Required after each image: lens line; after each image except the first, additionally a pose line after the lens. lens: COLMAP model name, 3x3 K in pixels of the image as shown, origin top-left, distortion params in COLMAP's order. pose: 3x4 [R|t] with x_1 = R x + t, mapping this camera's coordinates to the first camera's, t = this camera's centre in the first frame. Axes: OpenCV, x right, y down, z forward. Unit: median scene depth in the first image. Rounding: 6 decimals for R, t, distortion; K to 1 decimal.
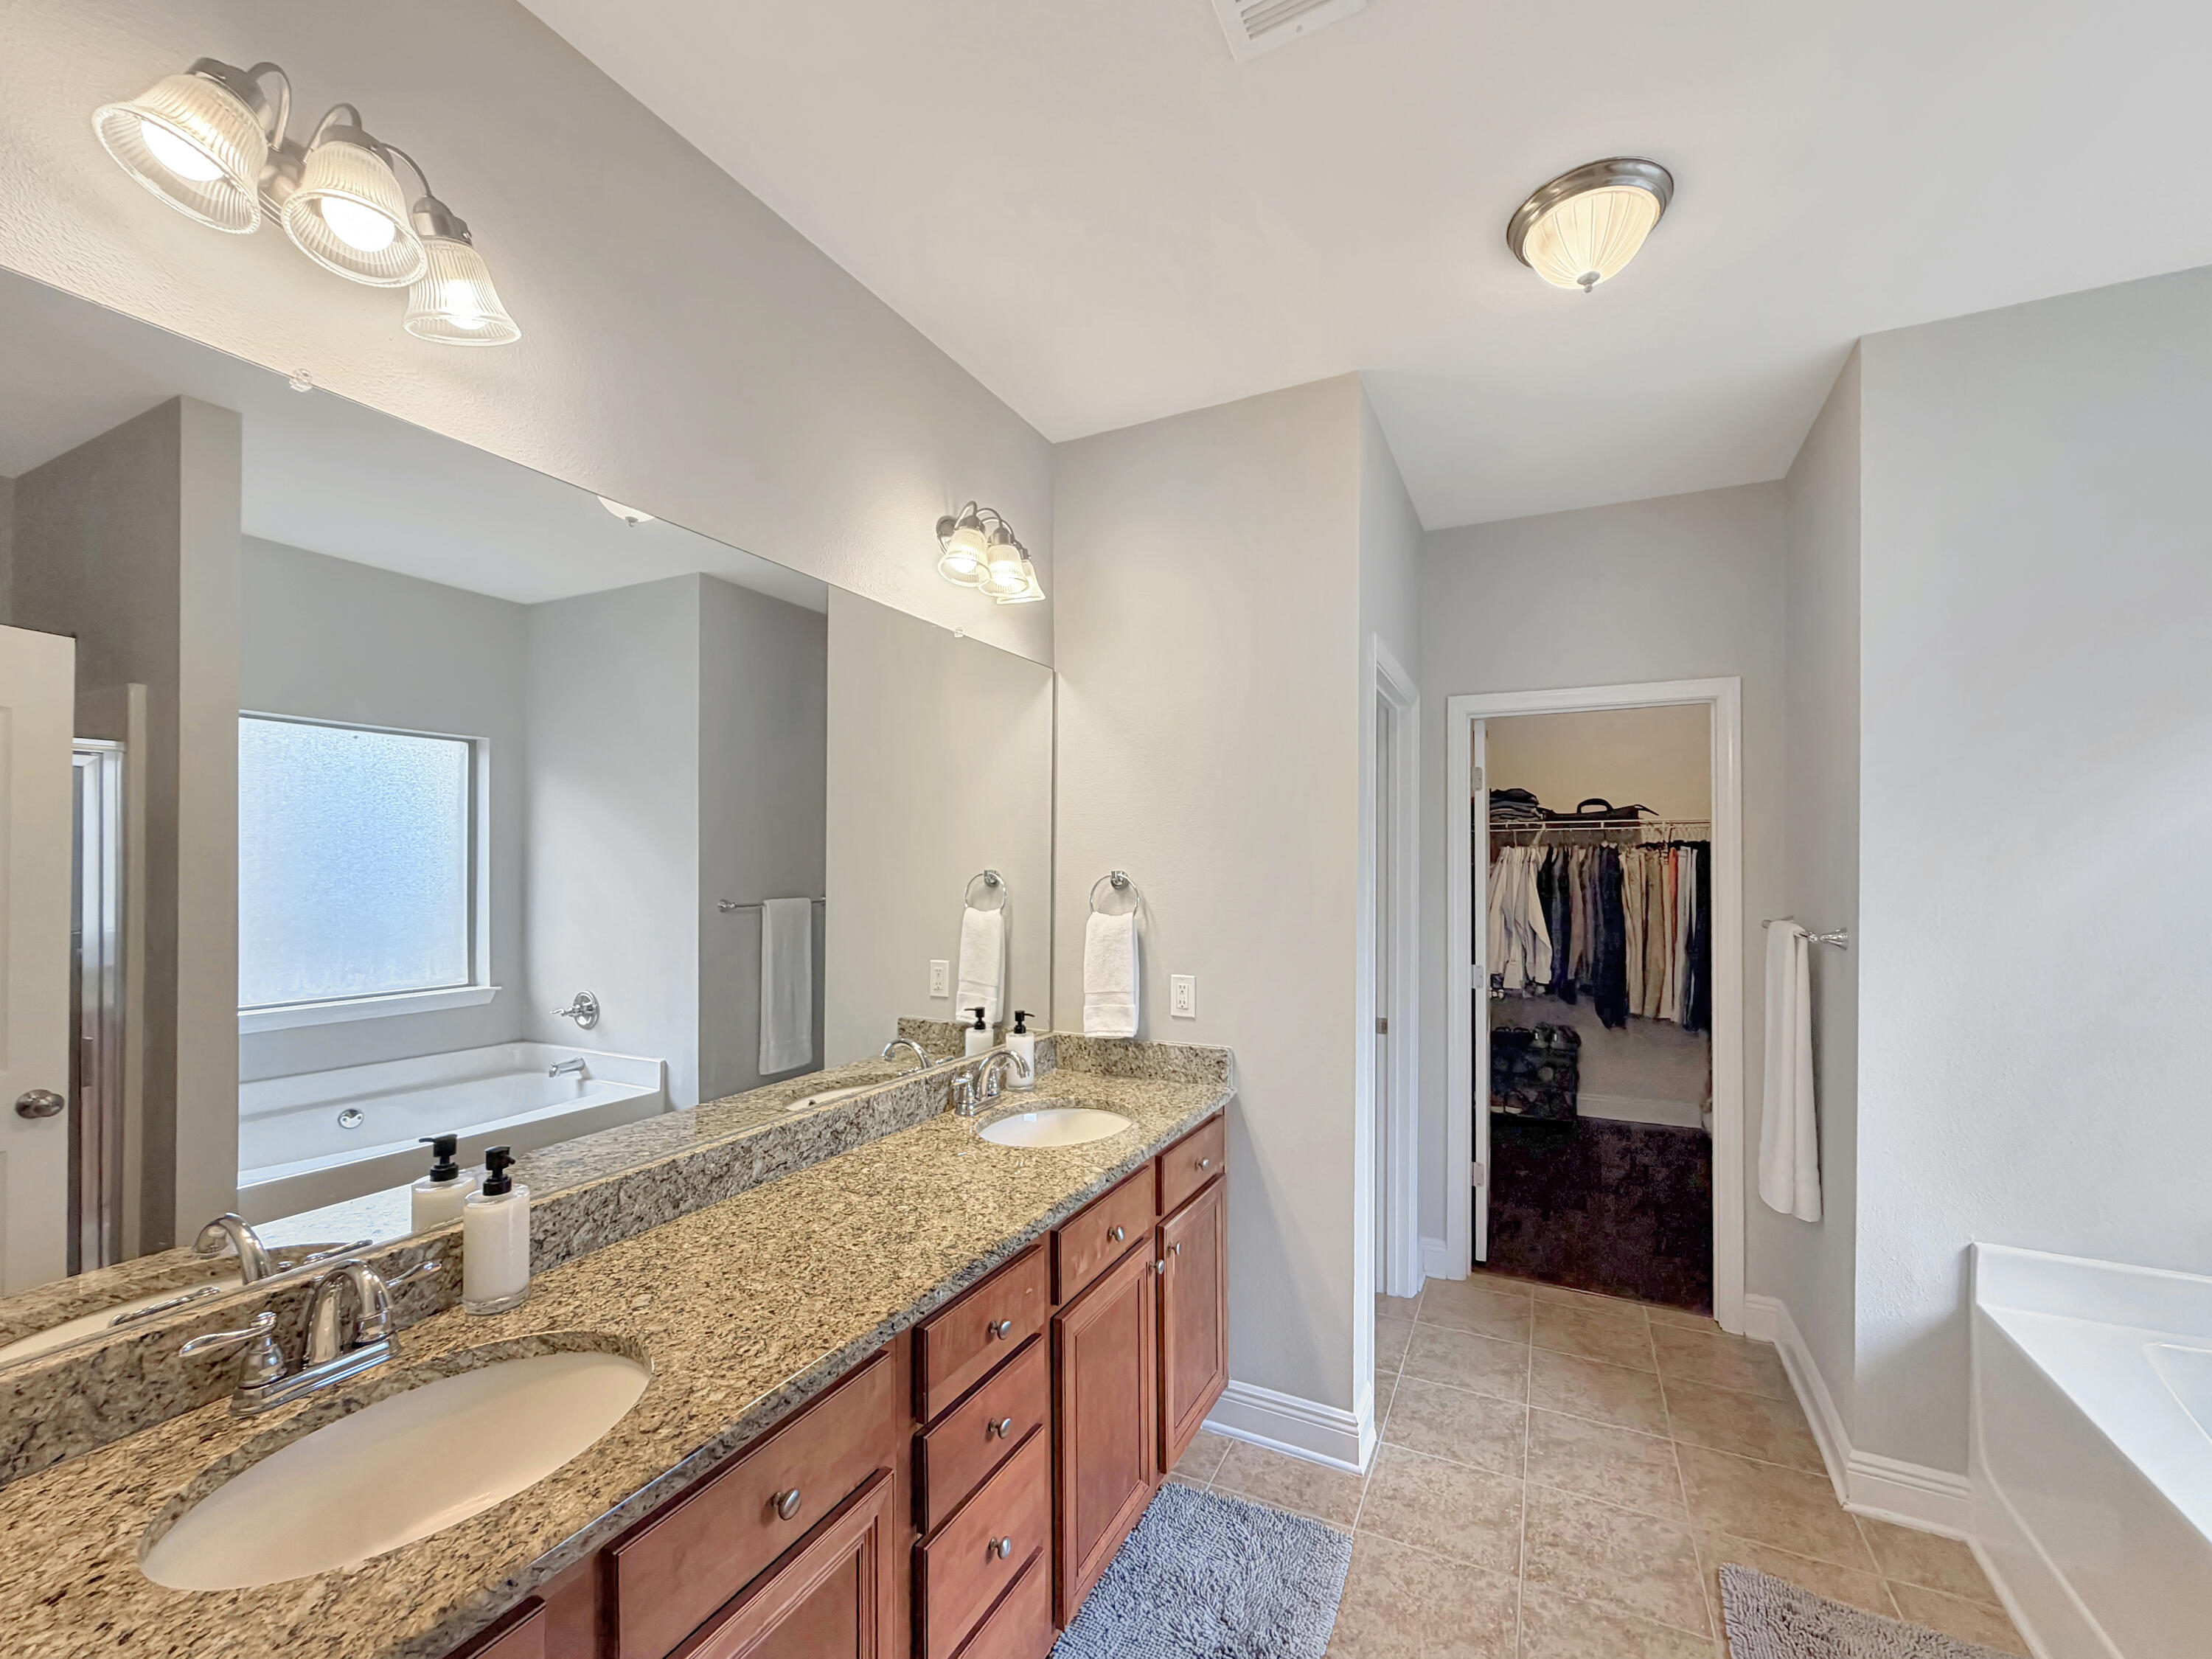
lens RADIAL K [[915.3, 0, 1107.7], [0, 915.3, 846.4], [0, 0, 1]] dist [-0.000103, -0.000038]
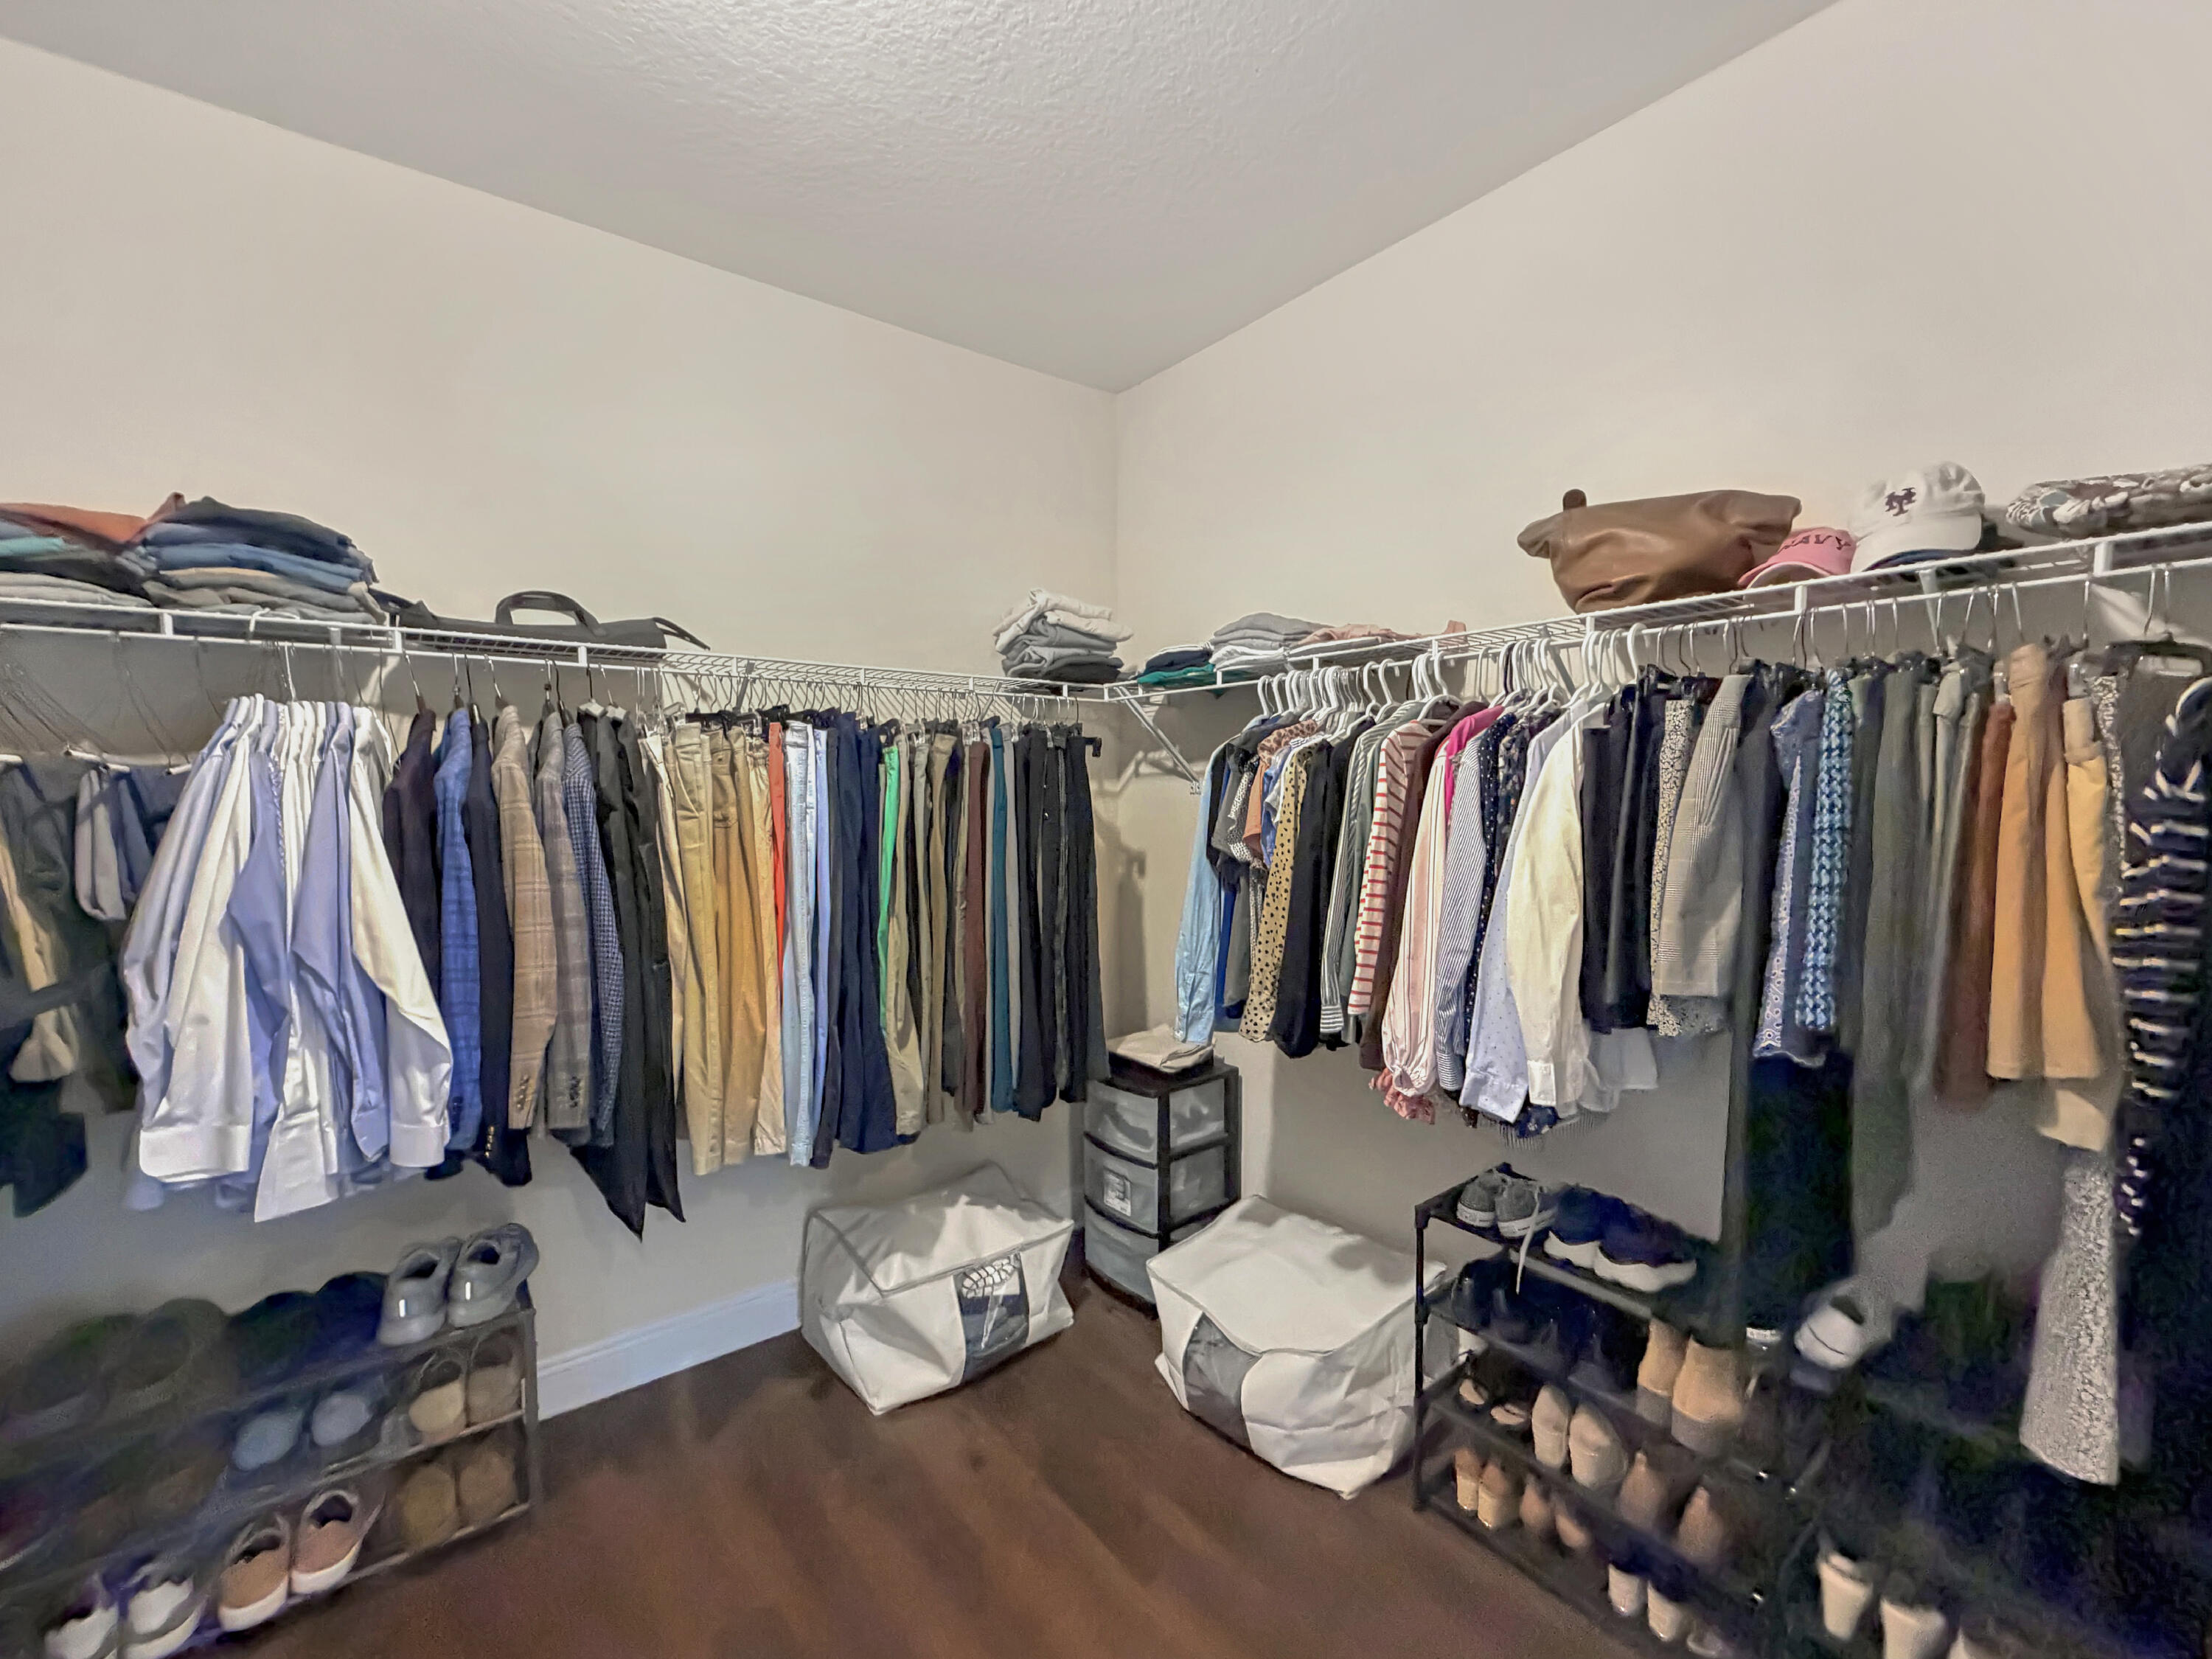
lens RADIAL K [[915.3, 0, 1107.7], [0, 915.3, 846.4], [0, 0, 1]] dist [-0.000103, -0.000038]
pose [[0.436192, -0.058042, 0.897980, 0.291087], [-0.015536, 0.997283, 0.072007, 0.021858], [-0.899719, -0.045360, 0.434106, 0.629591]]
